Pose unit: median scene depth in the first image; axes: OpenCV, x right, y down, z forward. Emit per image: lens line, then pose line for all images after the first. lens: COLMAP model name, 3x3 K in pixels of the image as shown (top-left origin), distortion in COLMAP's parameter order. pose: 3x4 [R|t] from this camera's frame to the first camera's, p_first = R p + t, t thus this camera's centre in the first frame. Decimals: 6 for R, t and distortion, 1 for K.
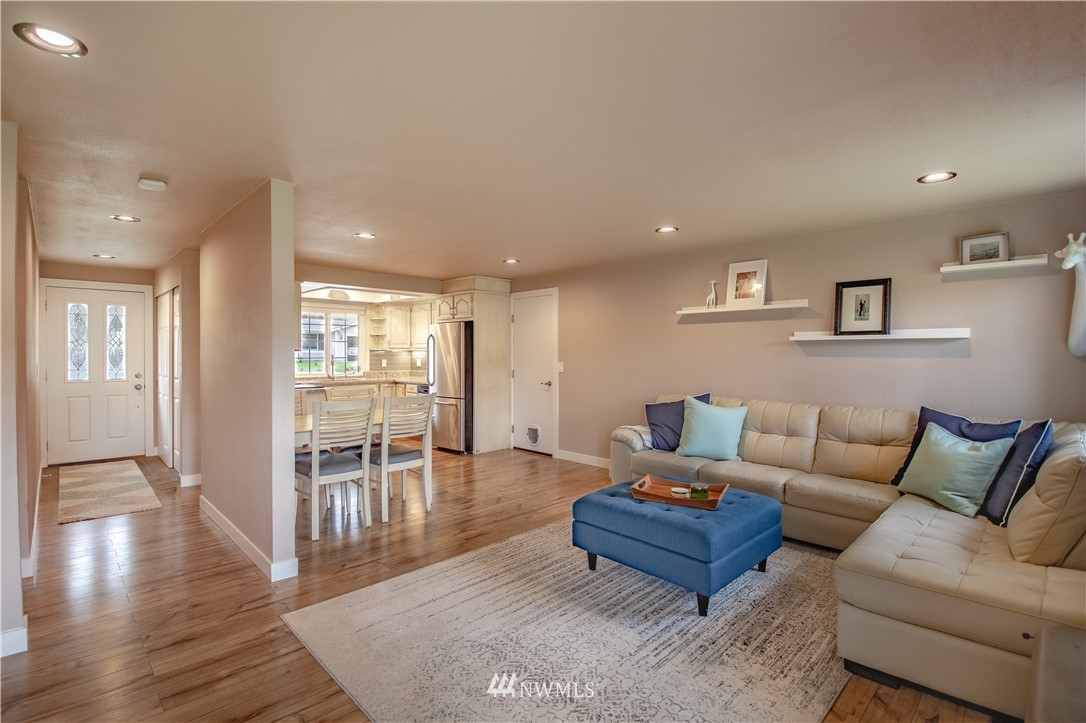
lens RADIAL K [[505.3, 0, 543.0], [0, 505.3, 361.5], [0, 0, 1]] dist [-0.016867, -0.009289]
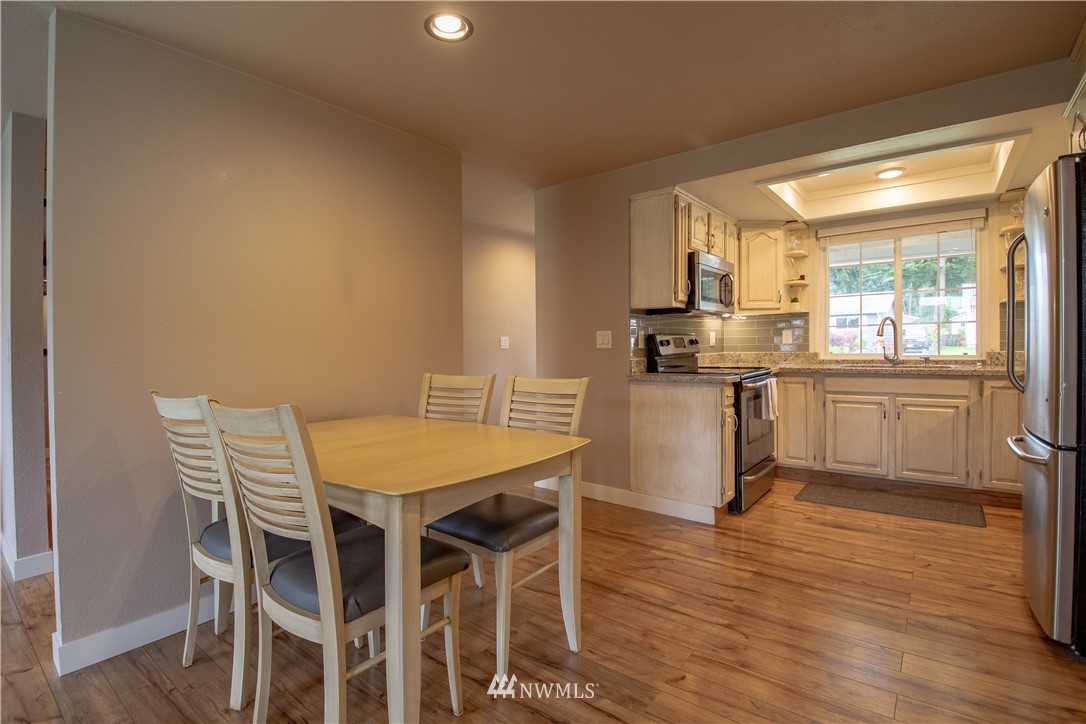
lens RADIAL K [[505.3, 0, 543.0], [0, 505.3, 362.0], [0, 0, 1]] dist [-0.016867, -0.009289]
pose [[0.132649, 0.027902, -0.990770, 0.043575], [0.004381, 0.999577, 0.028736, 0.015812], [0.991153, -0.008152, 0.132471, 0.563282]]
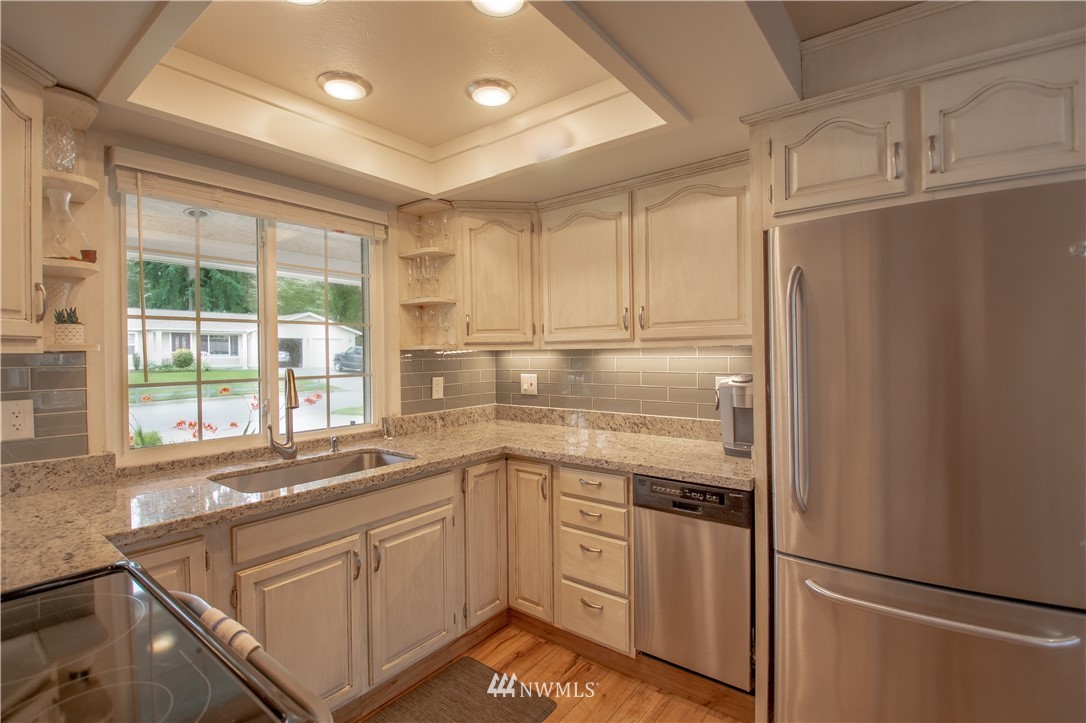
lens RADIAL K [[505.3, 0, 543.0], [0, 505.3, 361.5], [0, 0, 1]] dist [-0.016867, -0.009289]
pose [[0.990448, -0.016602, 0.136886, -0.311951], [0.017010, 0.999854, -0.001811, -0.013984], [-0.136835, 0.004123, 0.990585, 0.698275]]
